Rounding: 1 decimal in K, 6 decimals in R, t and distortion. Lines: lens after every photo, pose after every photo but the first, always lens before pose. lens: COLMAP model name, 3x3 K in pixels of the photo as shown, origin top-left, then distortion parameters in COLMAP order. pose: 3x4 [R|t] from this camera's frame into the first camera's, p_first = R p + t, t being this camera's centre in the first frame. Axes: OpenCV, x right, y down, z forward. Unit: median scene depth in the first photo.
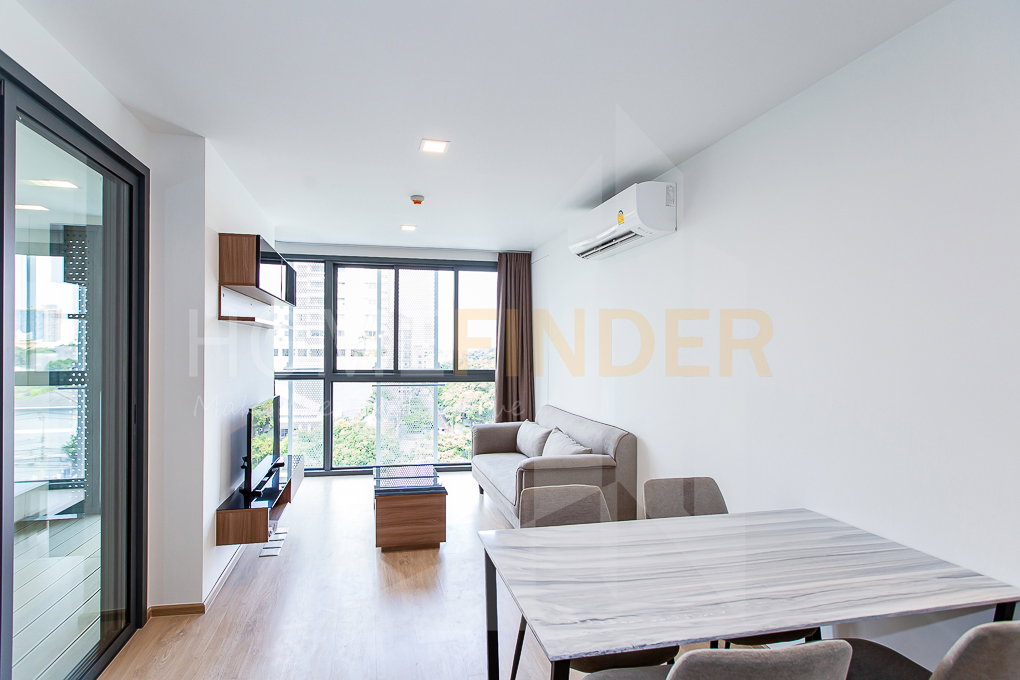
lens RADIAL K [[482.6, 0, 459.5], [0, 482.6, 345.9], [0, 0, 1]] dist [-0.000291, -0.000177]
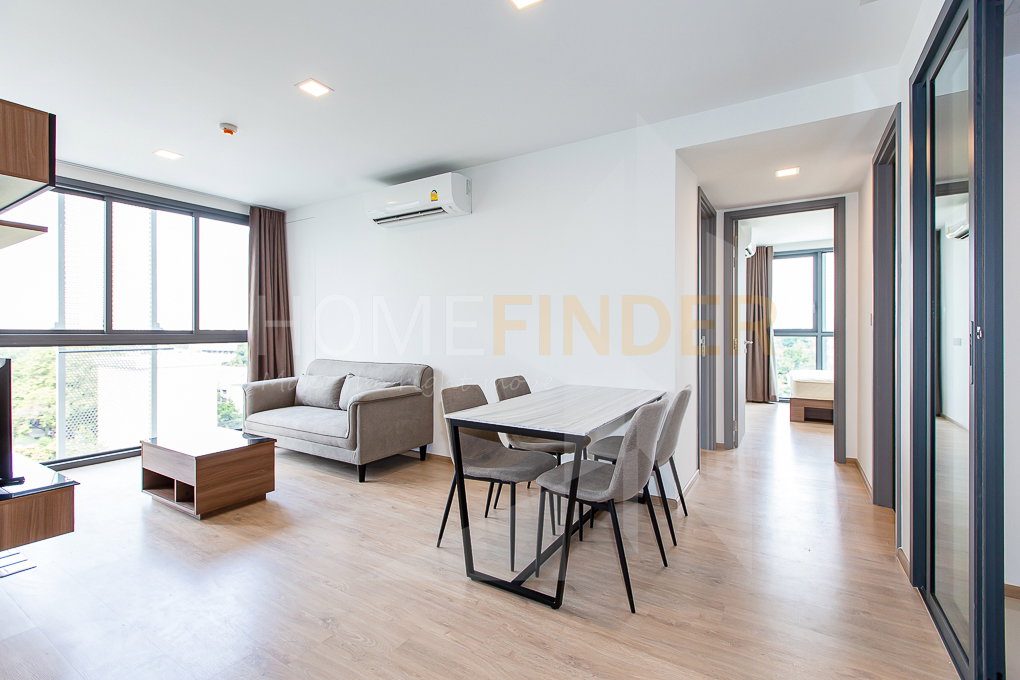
lens RADIAL K [[459.3, 0, 510.1], [0, 459.3, 332.3], [0, 0, 1]] dist [0.007901, 0.000018]
pose [[0.675797, -0.010352, 0.737015, -0.286421], [0.004571, 0.999941, 0.009854, 0.057863], [-0.737074, -0.003290, 0.675804, 0.013261]]
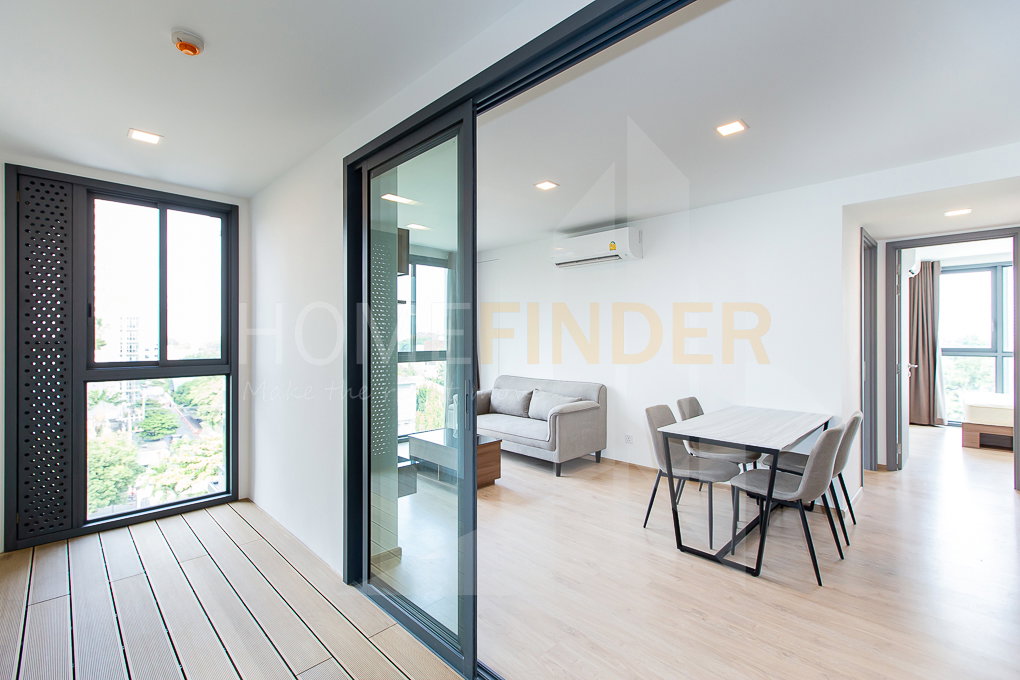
lens RADIAL K [[460.6, 0, 511.1], [0, 460.6, 337.0], [0, 0, 1]] dist [0.002444, -0.000479]
pose [[0.824933, -0.007081, 0.565186, -0.518946], [0.005701, 0.999975, 0.004207, 0.014641], [-0.565201, -0.000249, 0.824953, -0.033771]]
